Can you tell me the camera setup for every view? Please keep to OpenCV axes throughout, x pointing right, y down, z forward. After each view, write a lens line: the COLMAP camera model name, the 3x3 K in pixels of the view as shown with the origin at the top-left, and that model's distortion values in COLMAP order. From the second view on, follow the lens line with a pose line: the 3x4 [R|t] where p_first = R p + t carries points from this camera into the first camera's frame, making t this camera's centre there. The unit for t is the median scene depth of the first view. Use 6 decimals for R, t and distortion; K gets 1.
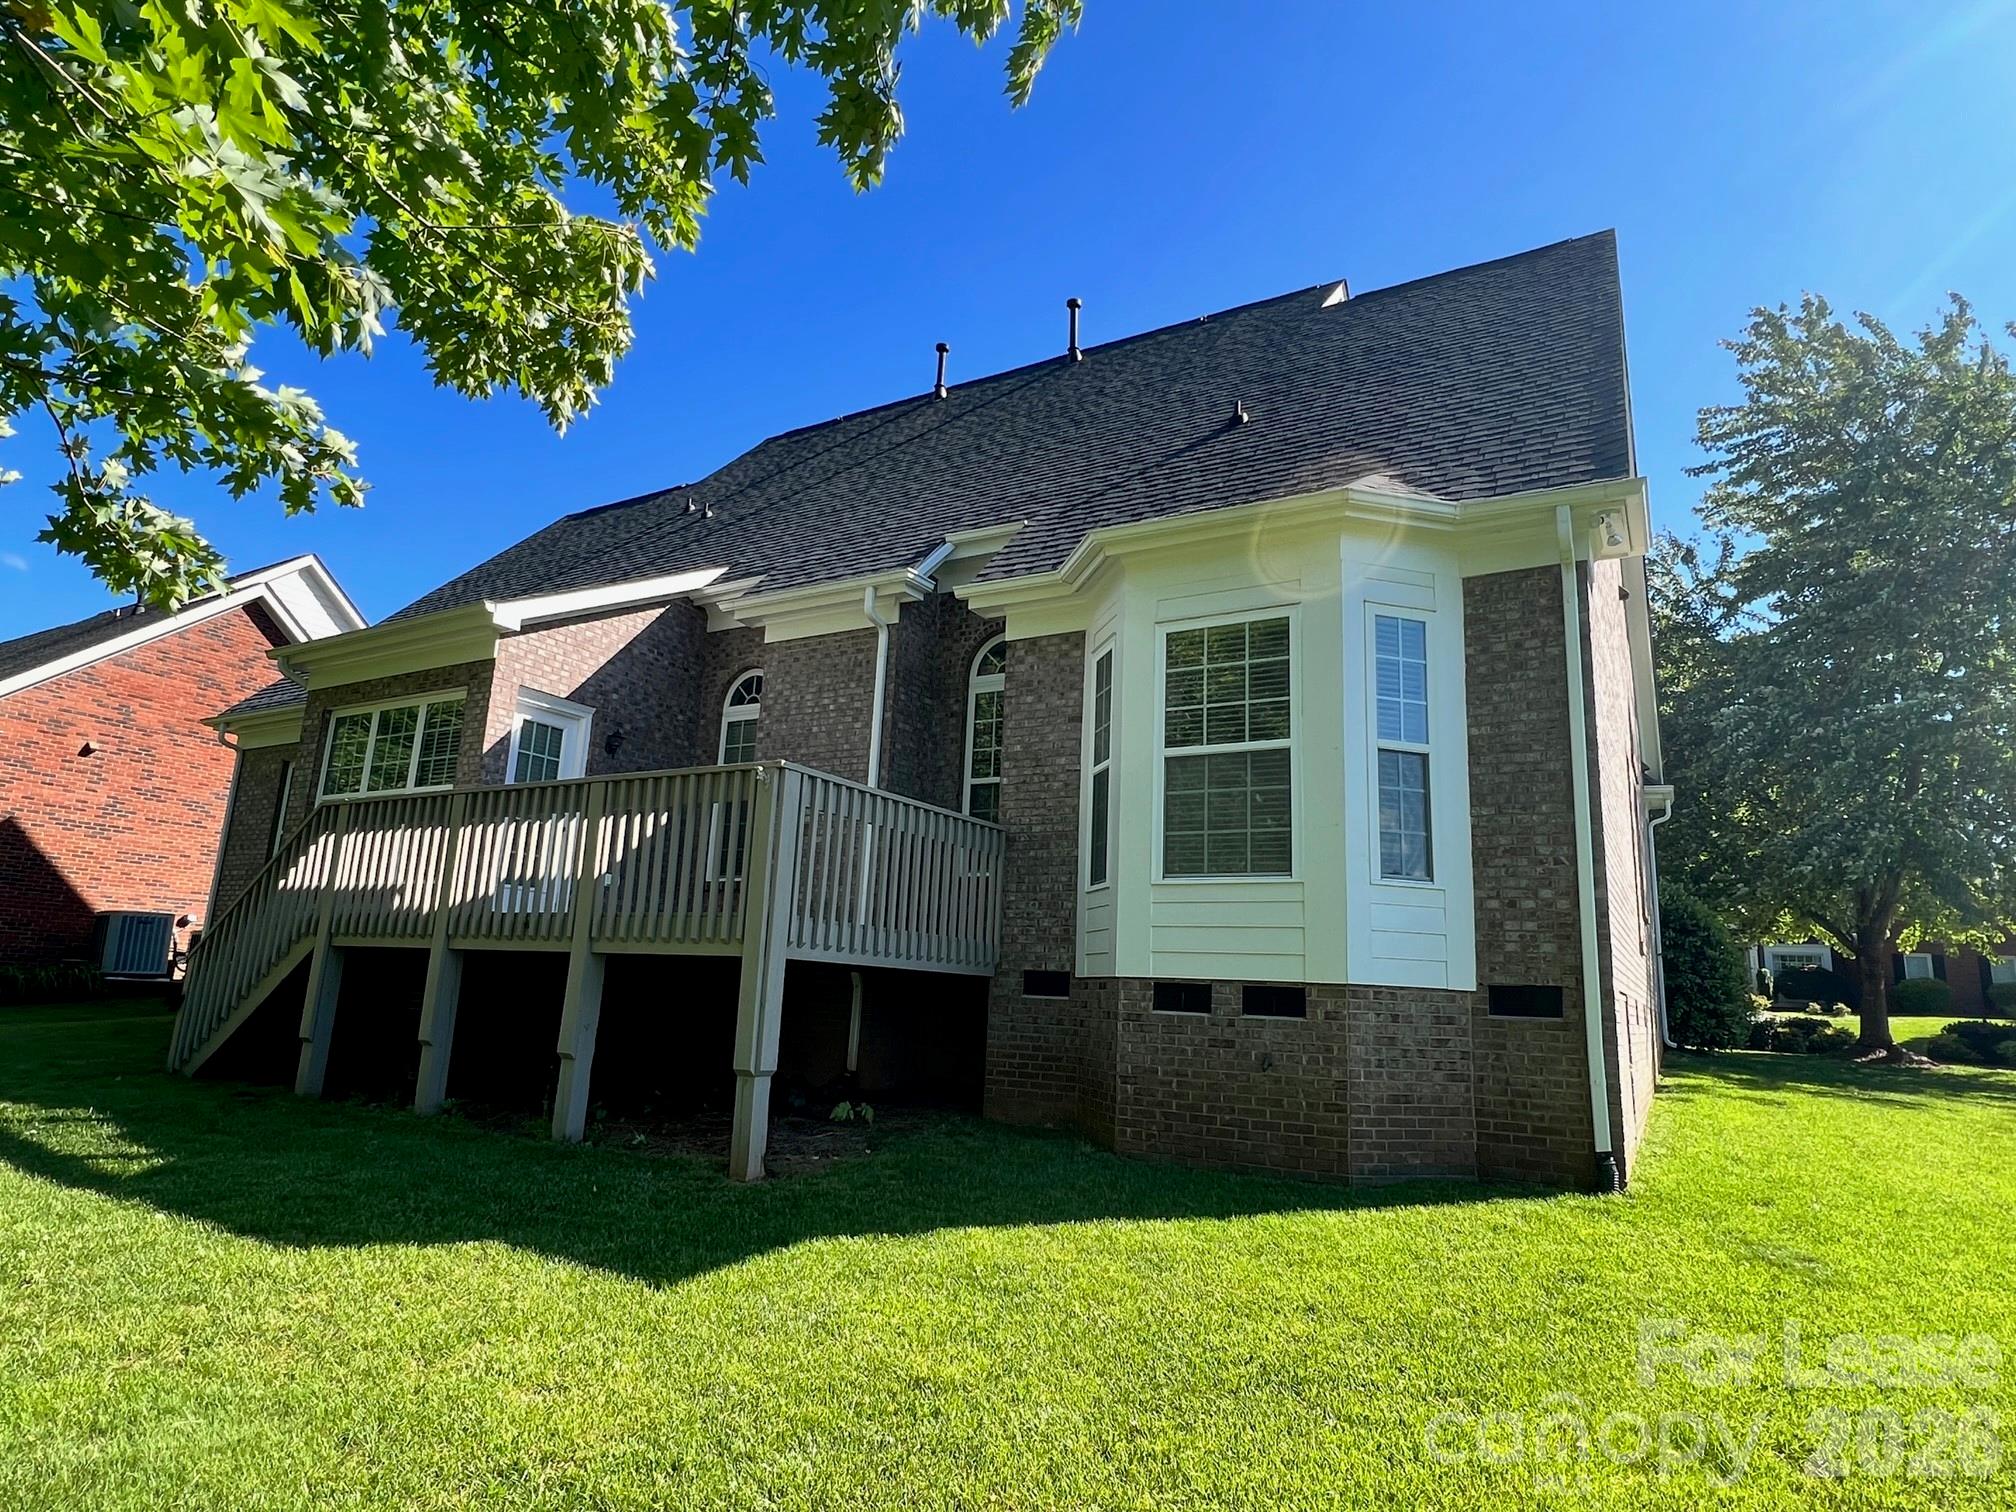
lens RADIAL K [[1109.1, 0, 1012.7], [0, 1109.1, 757.8], [0, 0, 1]] dist [-0.004072, 0.000331]
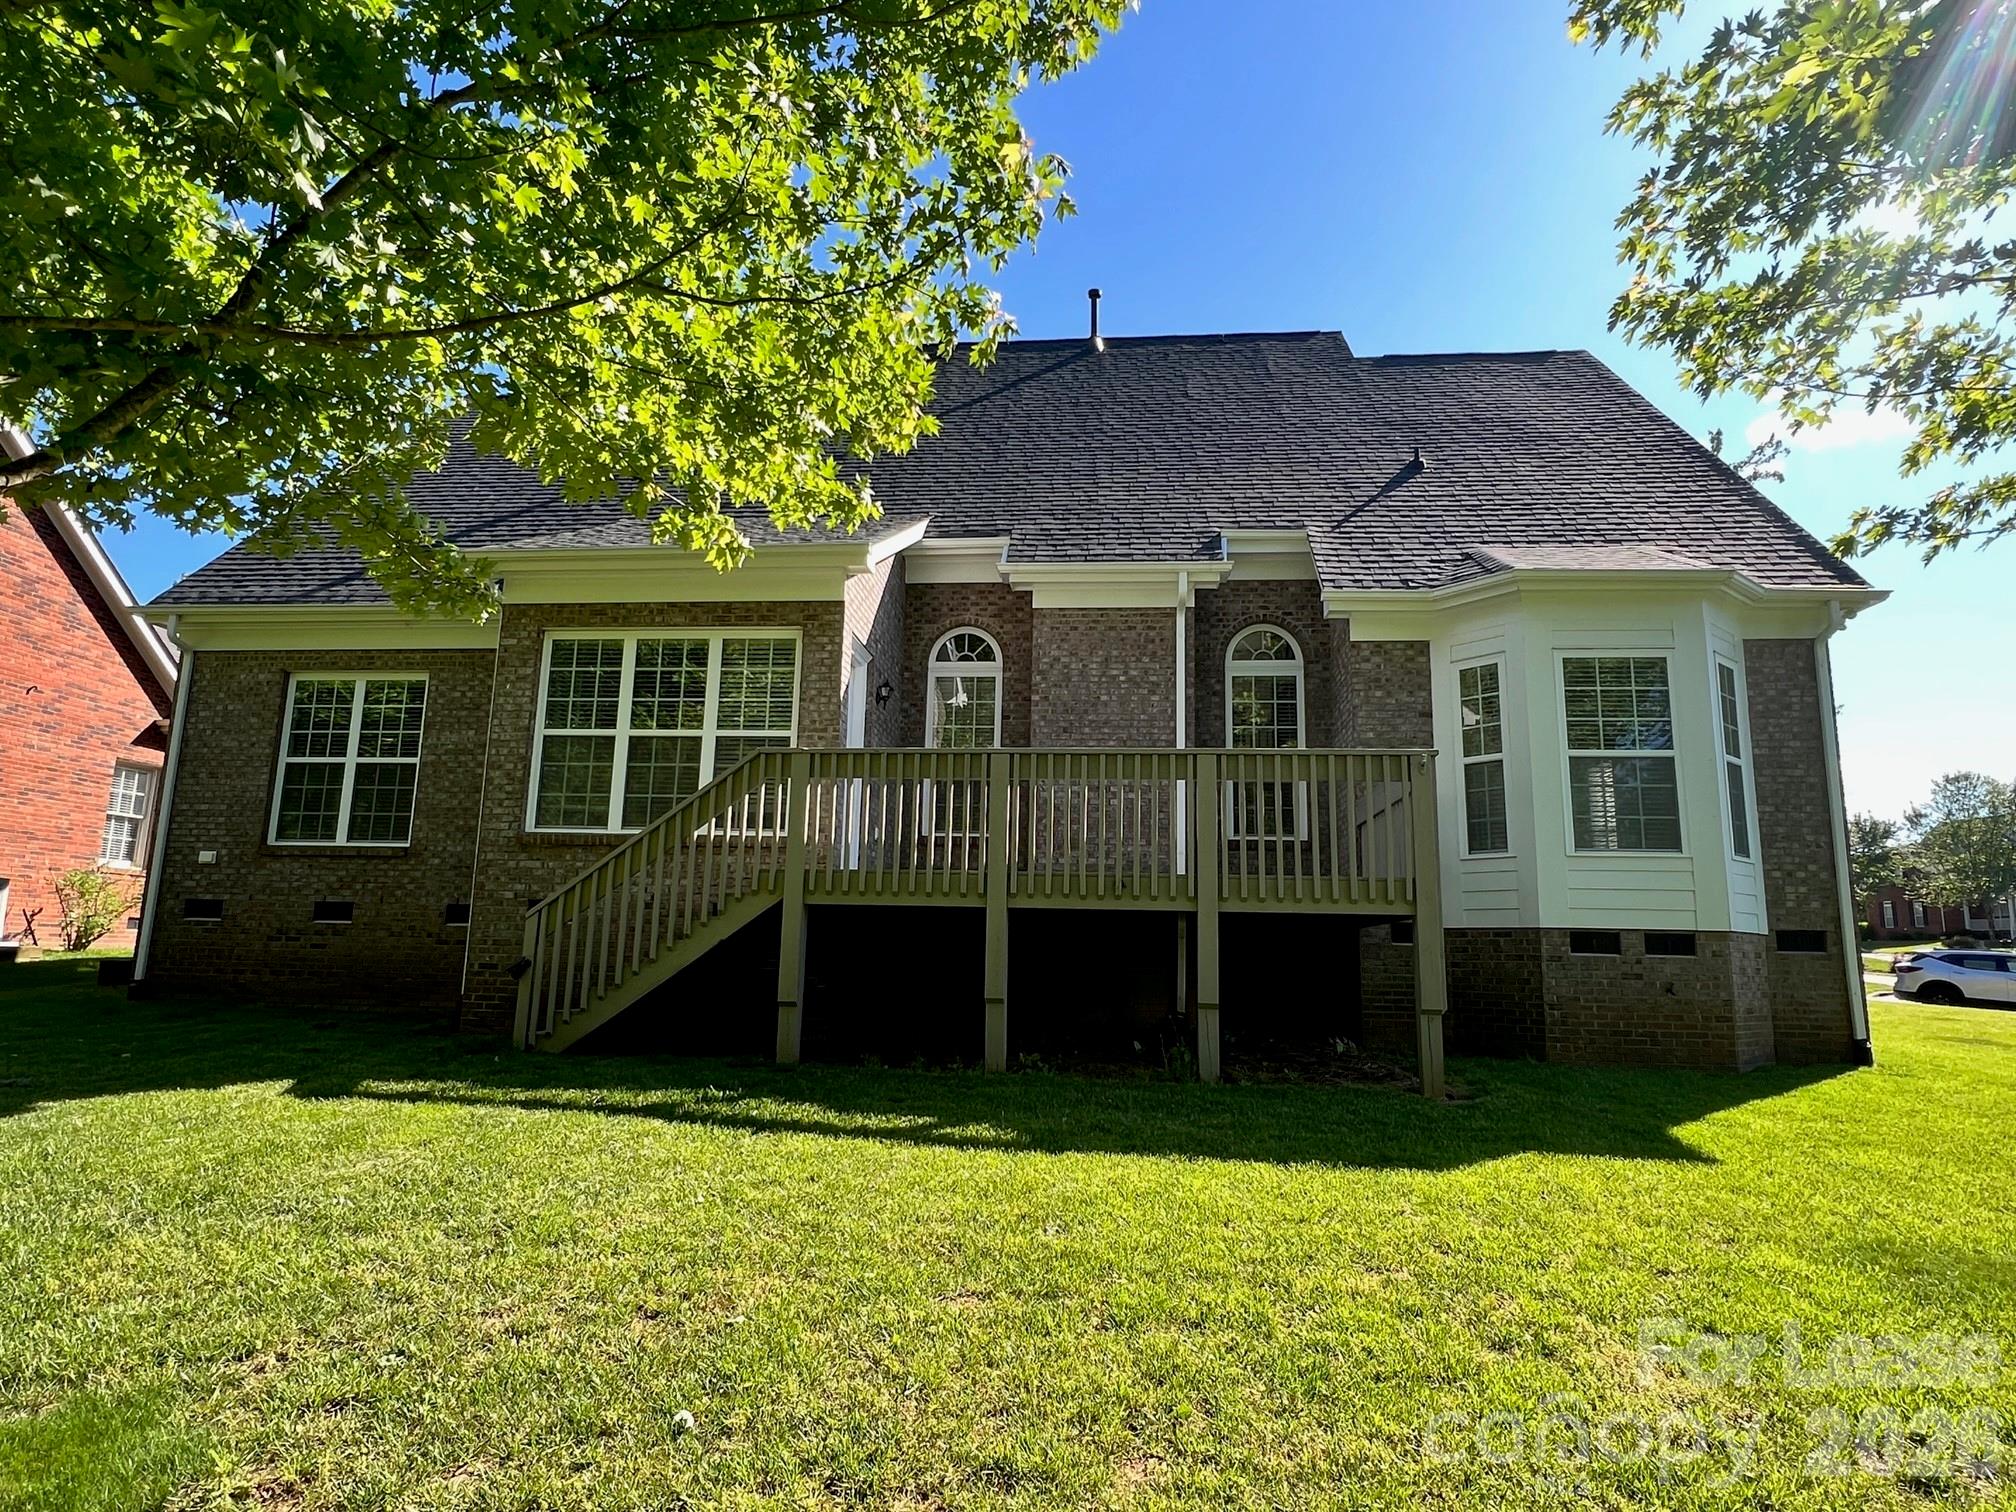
lens RADIAL K [[1109.1, 0, 1016.6], [0, 1109.1, 757.4], [0, 0, 1]] dist [-0.004072, 0.000331]
pose [[0.914462, 0.050771, 0.401473, -0.987489], [-0.069848, 0.997011, 0.033012, 0.002943], [-0.398597, -0.058231, 0.915276, 0.087886]]
